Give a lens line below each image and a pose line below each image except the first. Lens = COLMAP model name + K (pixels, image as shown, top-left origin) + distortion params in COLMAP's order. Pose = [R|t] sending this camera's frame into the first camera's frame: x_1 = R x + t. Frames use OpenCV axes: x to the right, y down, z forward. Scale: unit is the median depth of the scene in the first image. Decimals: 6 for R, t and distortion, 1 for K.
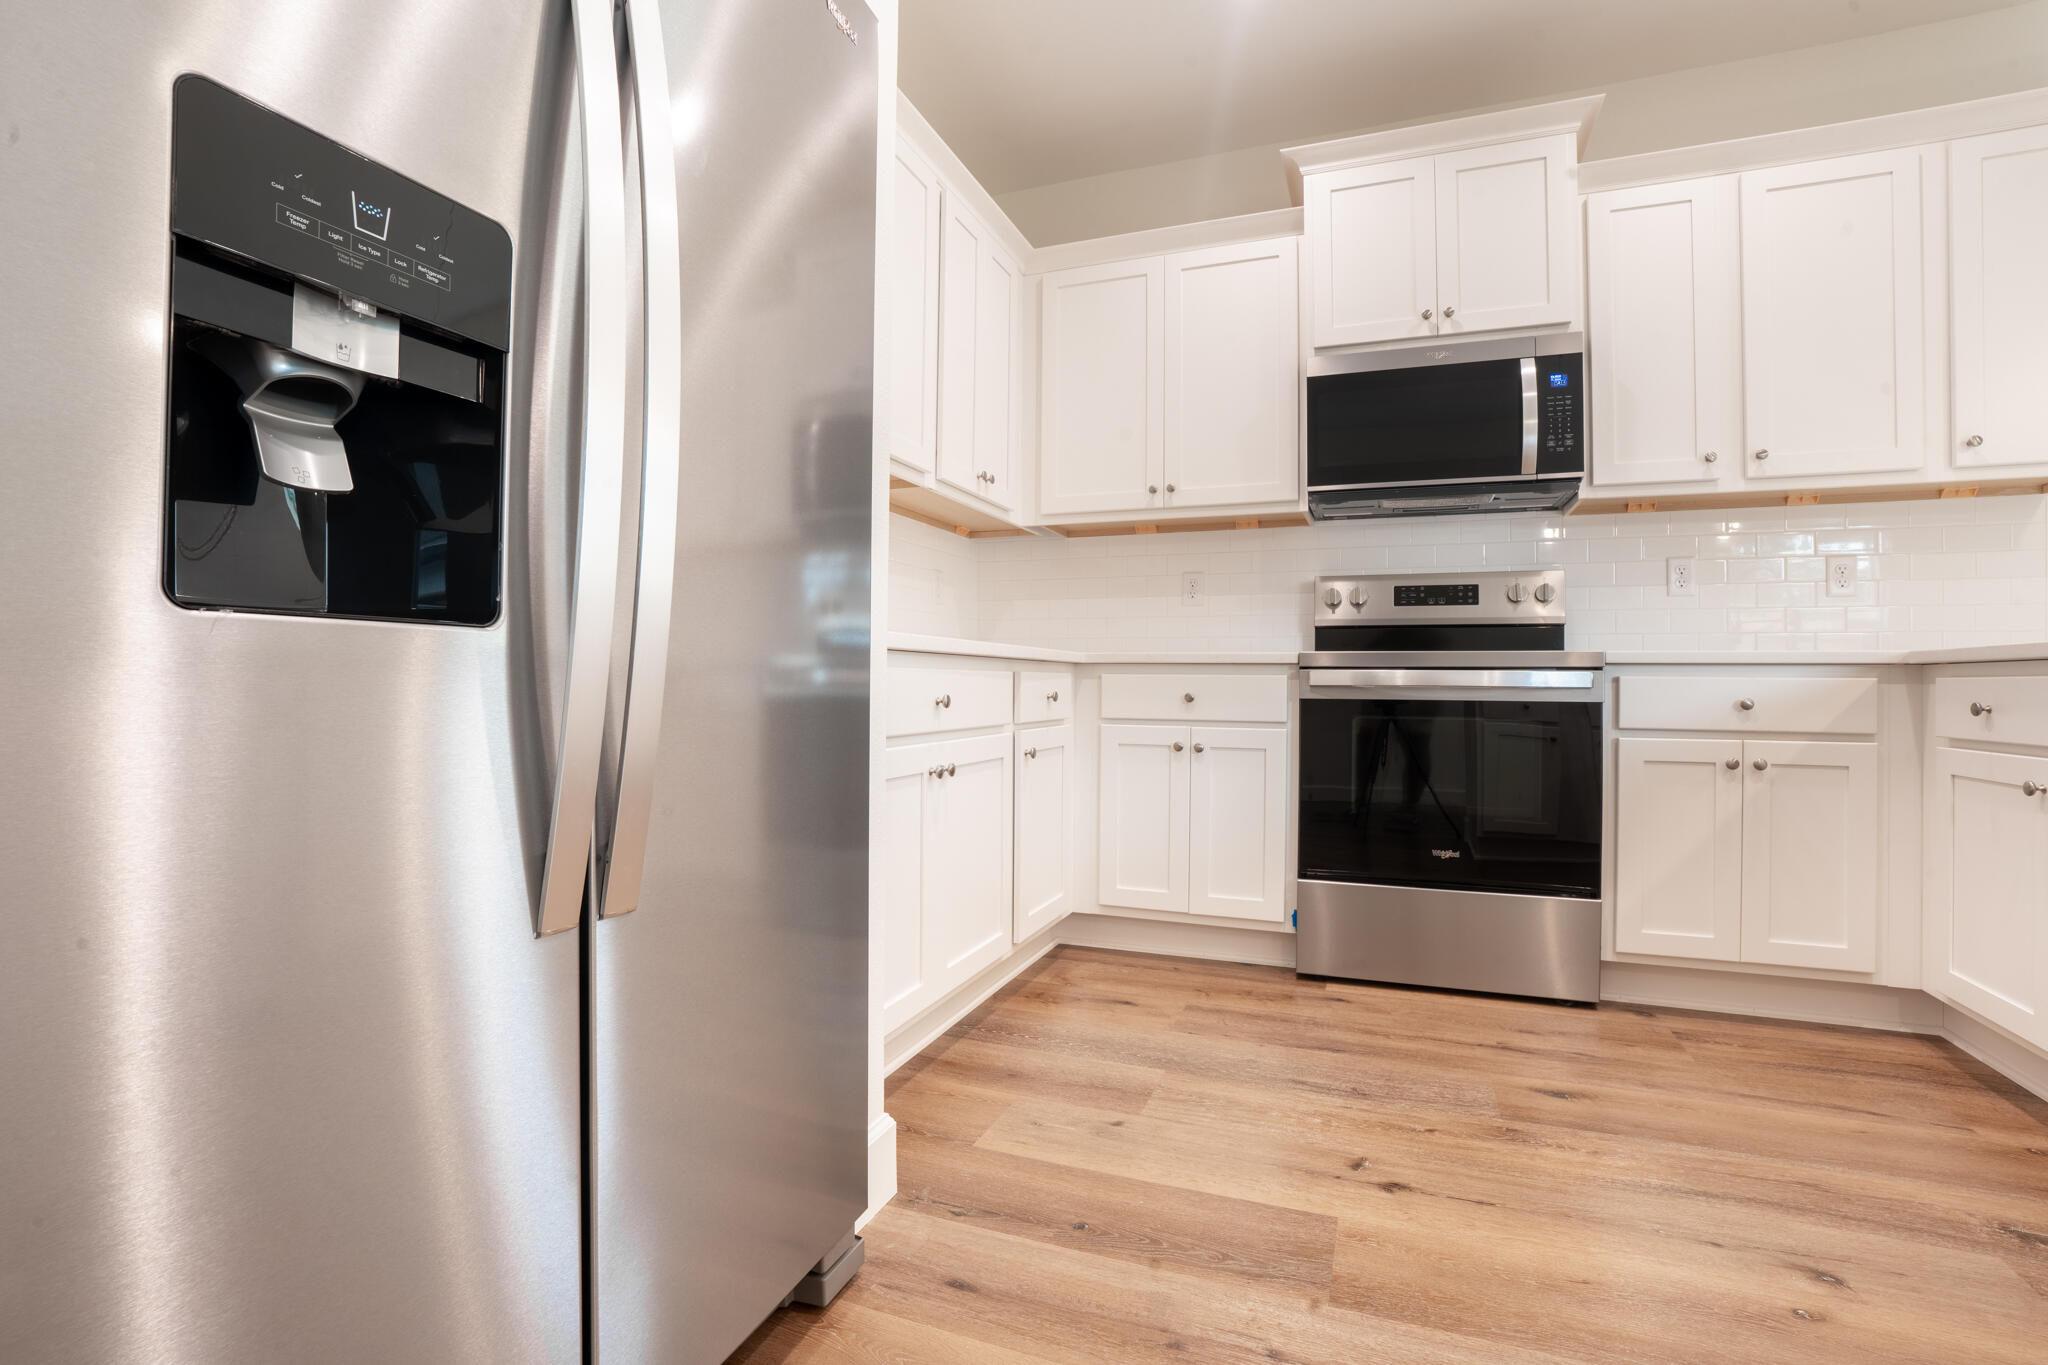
lens RADIAL K [[947.2, 0, 1026.2], [0, 947.2, 674.1], [0, 0, 1]] dist [-0.071656, 0.025974]
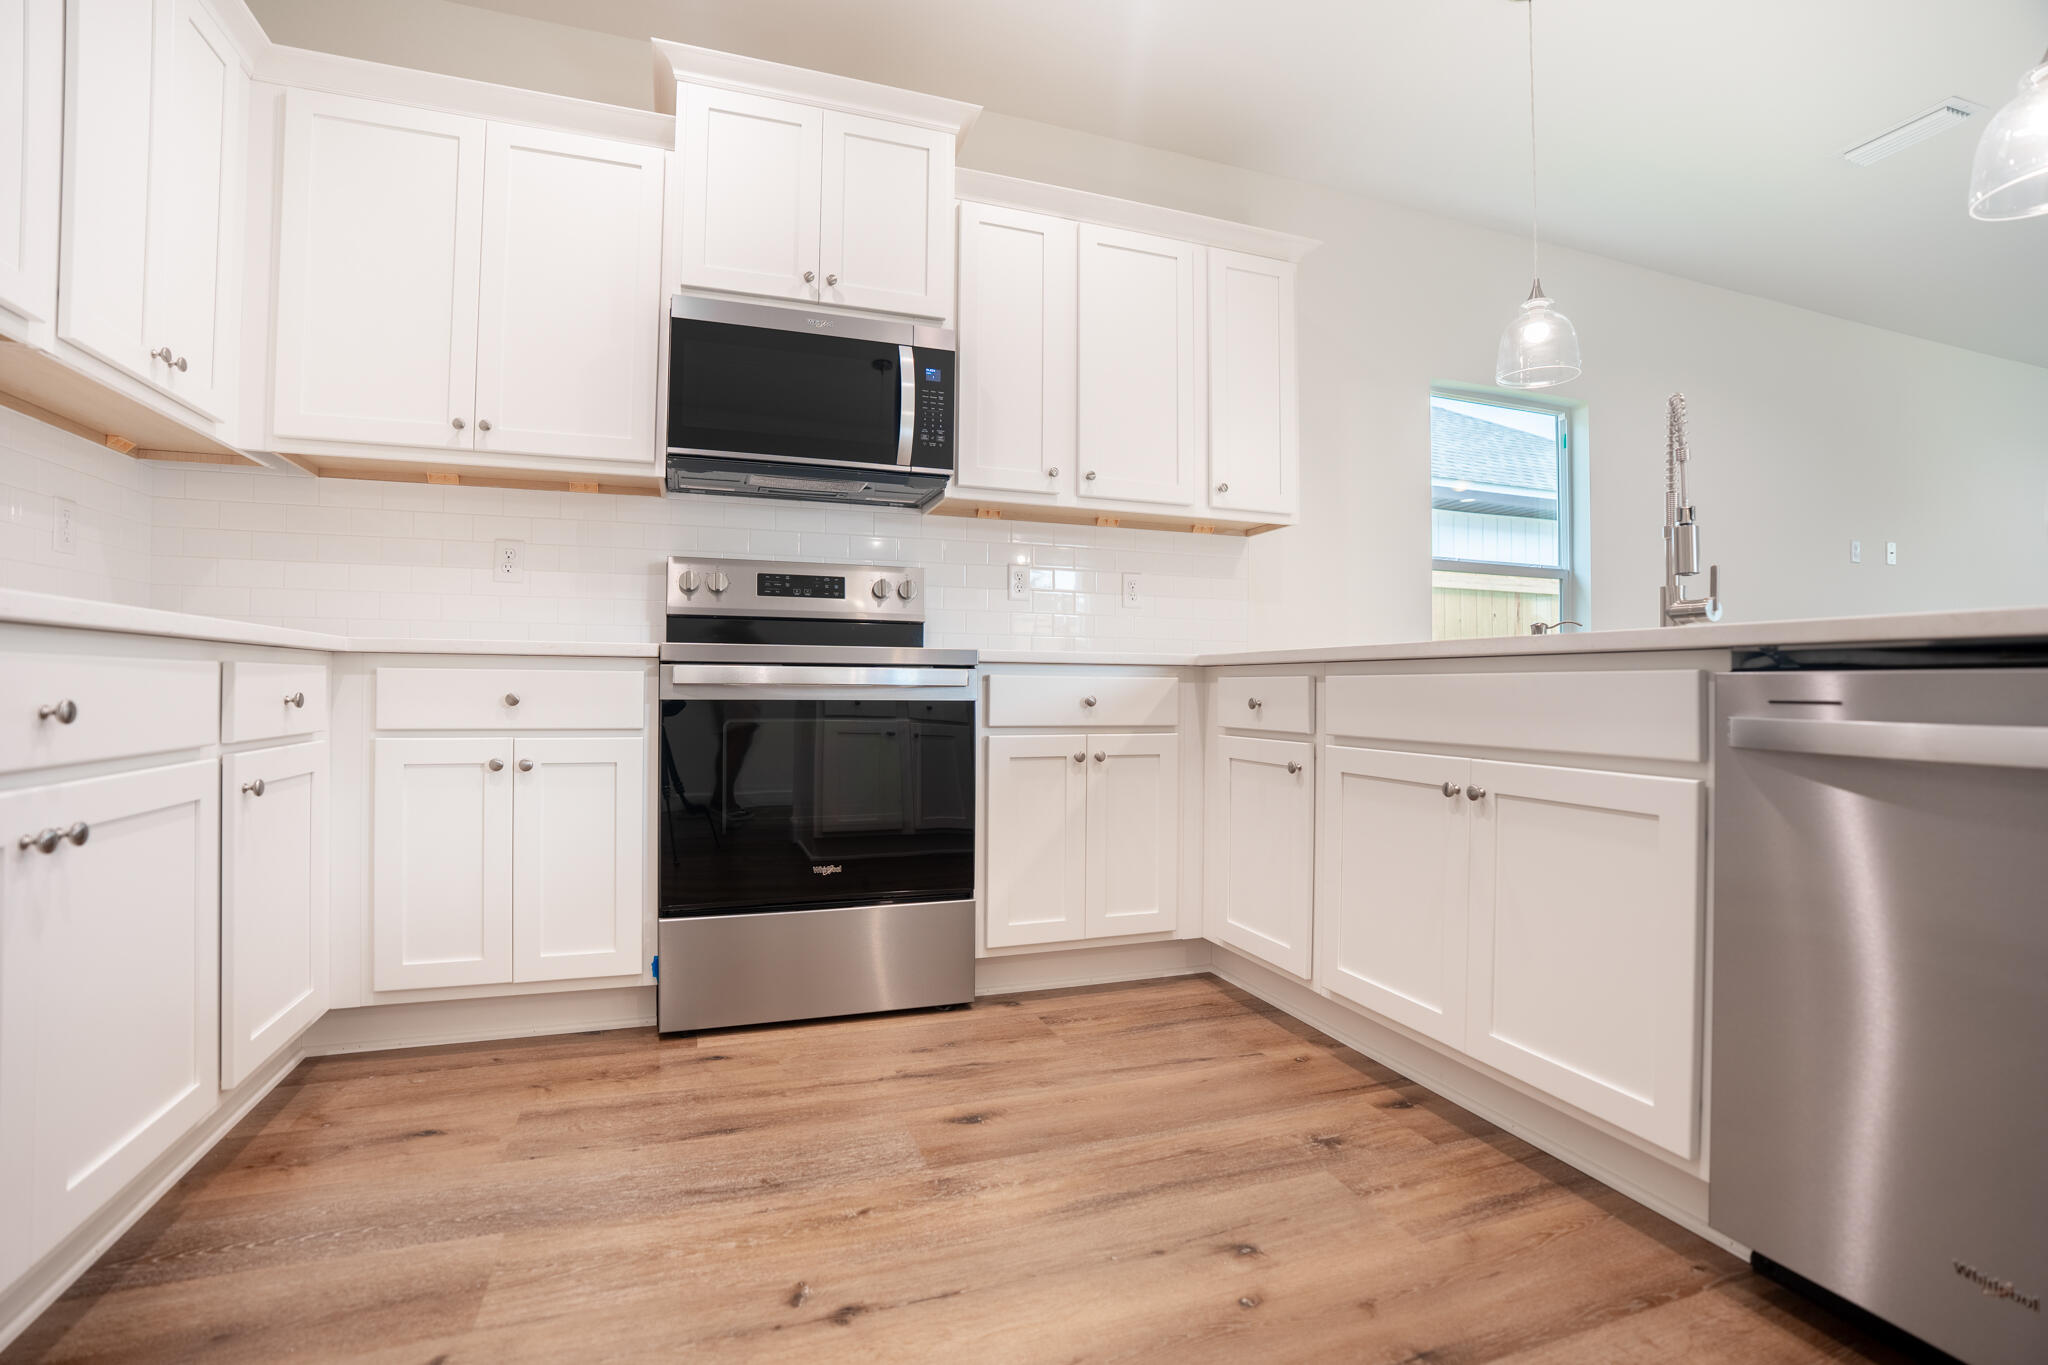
lens RADIAL K [[947.2, 0, 1026.2], [0, 947.2, 674.1], [0, 0, 1]] dist [-0.071656, 0.025974]
pose [[0.755899, 0.006490, 0.654656, -0.004091], [-0.007667, 0.999970, -0.001060, 0.002333], [-0.654643, -0.004218, 0.755926, 0.181915]]
